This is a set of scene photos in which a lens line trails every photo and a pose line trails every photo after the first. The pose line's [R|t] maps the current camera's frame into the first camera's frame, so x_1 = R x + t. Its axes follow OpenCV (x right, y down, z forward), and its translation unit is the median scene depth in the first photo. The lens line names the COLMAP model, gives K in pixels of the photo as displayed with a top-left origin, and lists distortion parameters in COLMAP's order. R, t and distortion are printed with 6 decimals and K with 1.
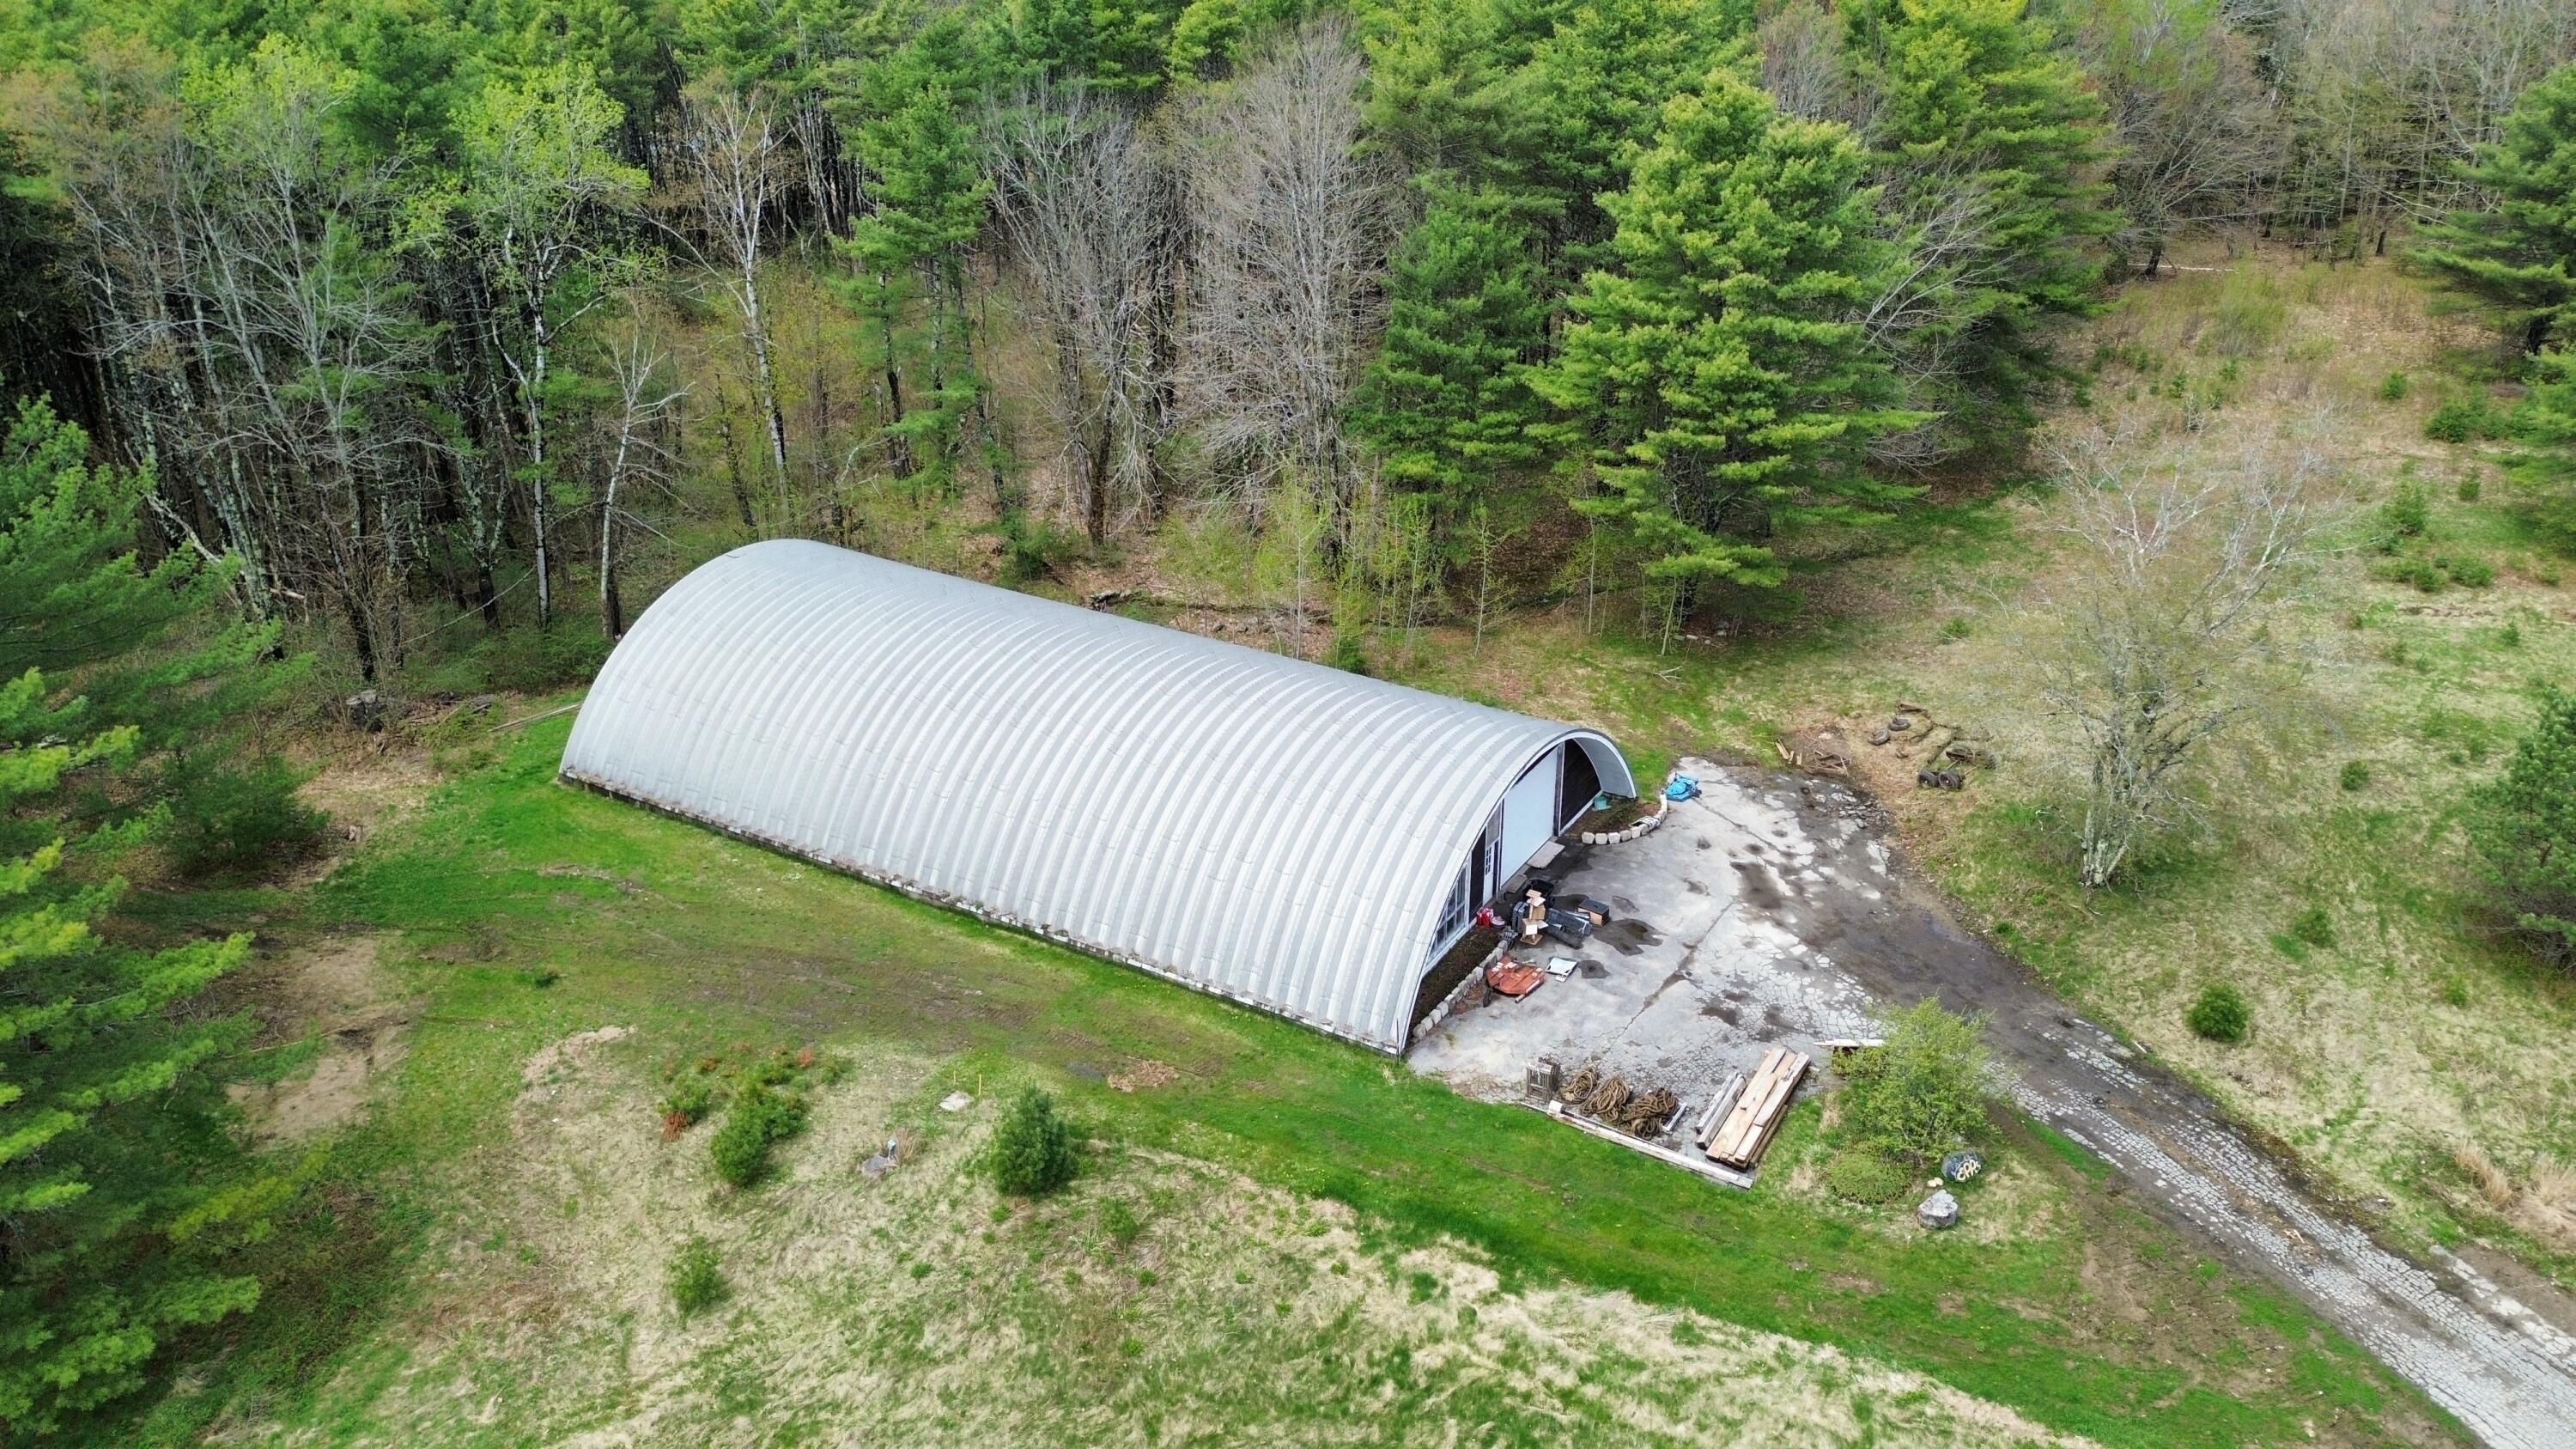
lens RADIAL K [[1809.3, 0, 1302.3], [0, 1809.3, 722.1], [0, 0, 1]] dist [0.085035, -0.089126]
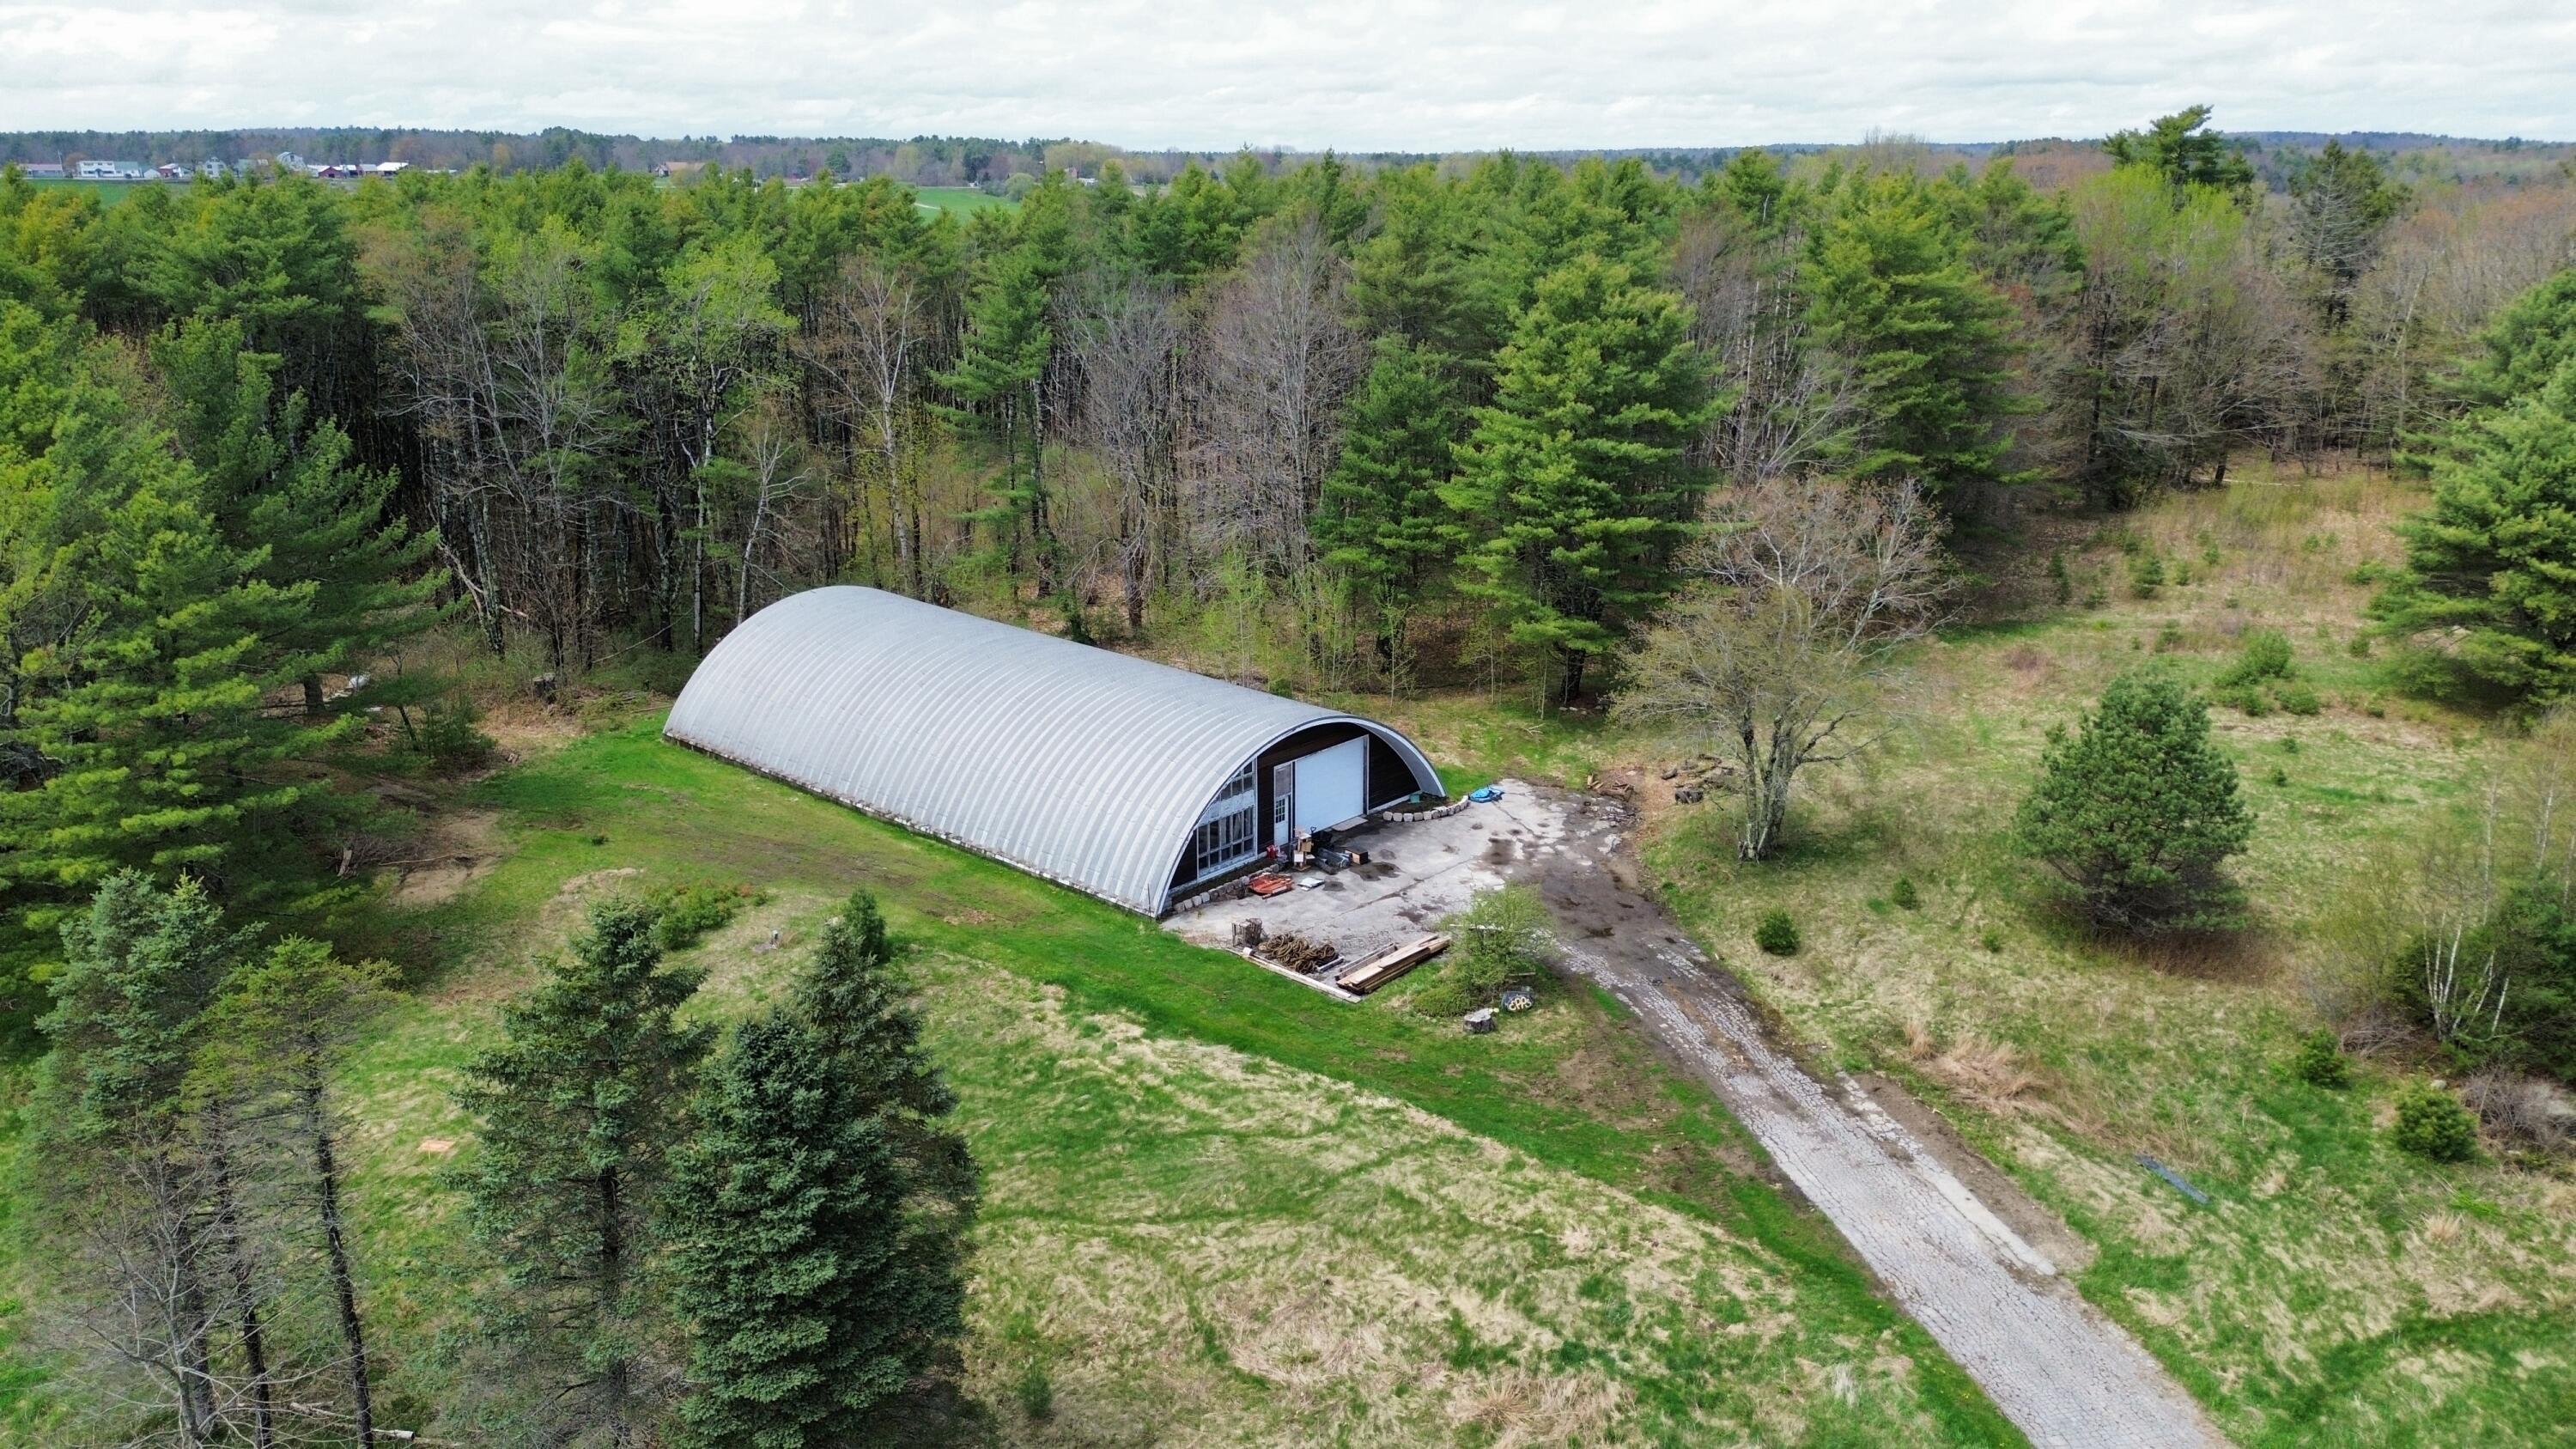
lens RADIAL K [[1809.3, 0, 1302.3], [0, 1809.3, 722.1], [0, 0, 1]] dist [0.085035, -0.089126]
pose [[0.982801, 0.057857, -0.175372, 0.370528], [-0.080919, 0.988552, -0.127344, 0.192687], [0.165997, 0.139345, 0.976232, -0.301795]]
